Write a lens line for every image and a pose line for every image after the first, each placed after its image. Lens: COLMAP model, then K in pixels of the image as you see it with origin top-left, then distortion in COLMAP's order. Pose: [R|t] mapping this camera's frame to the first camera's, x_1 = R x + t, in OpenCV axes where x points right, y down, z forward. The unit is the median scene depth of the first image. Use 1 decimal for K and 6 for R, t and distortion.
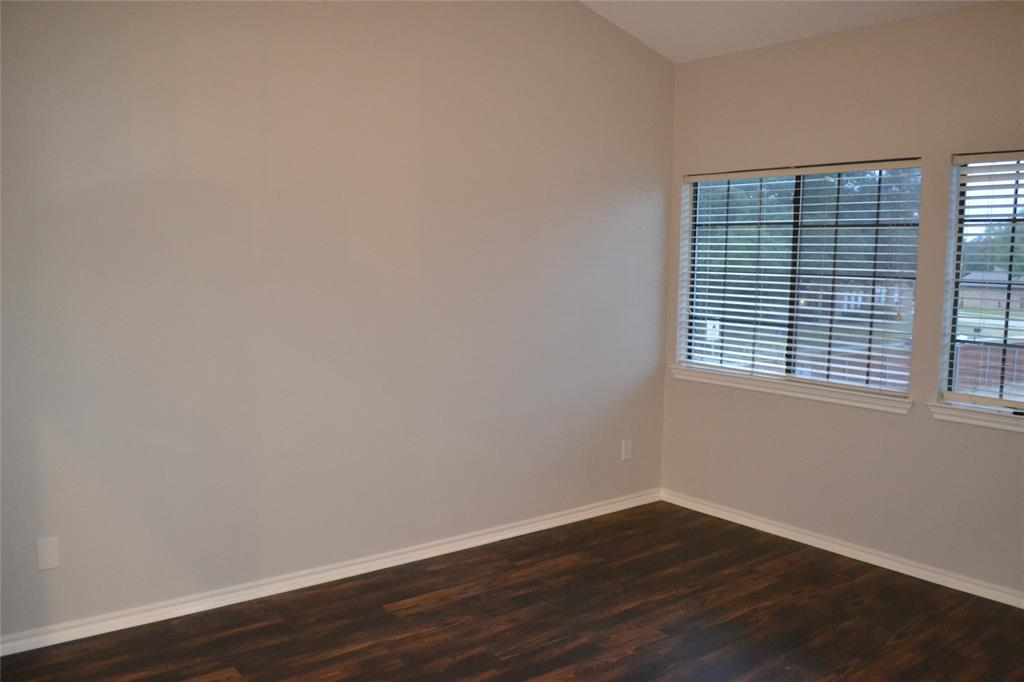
lens RADIAL K [[826.2, 0, 480.3], [0, 826.2, 328.4], [0, 0, 1]] dist [-0.081184, 0.009586]
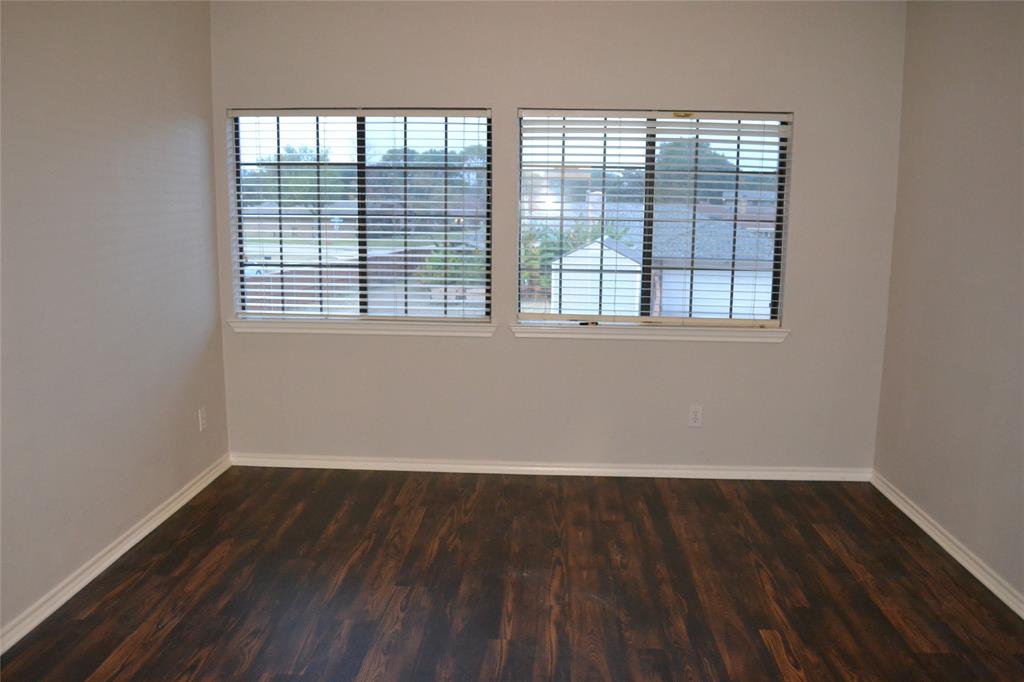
lens RADIAL K [[826.2, 0, 485.5], [0, 826.2, 334.4], [0, 0, 1]] dist [-0.081184, 0.009586]
pose [[0.645114, -0.120720, 0.754489, -0.343924], [0.064392, 0.992517, 0.103748, -0.017445], [-0.761368, -0.018346, 0.648060, 0.242830]]
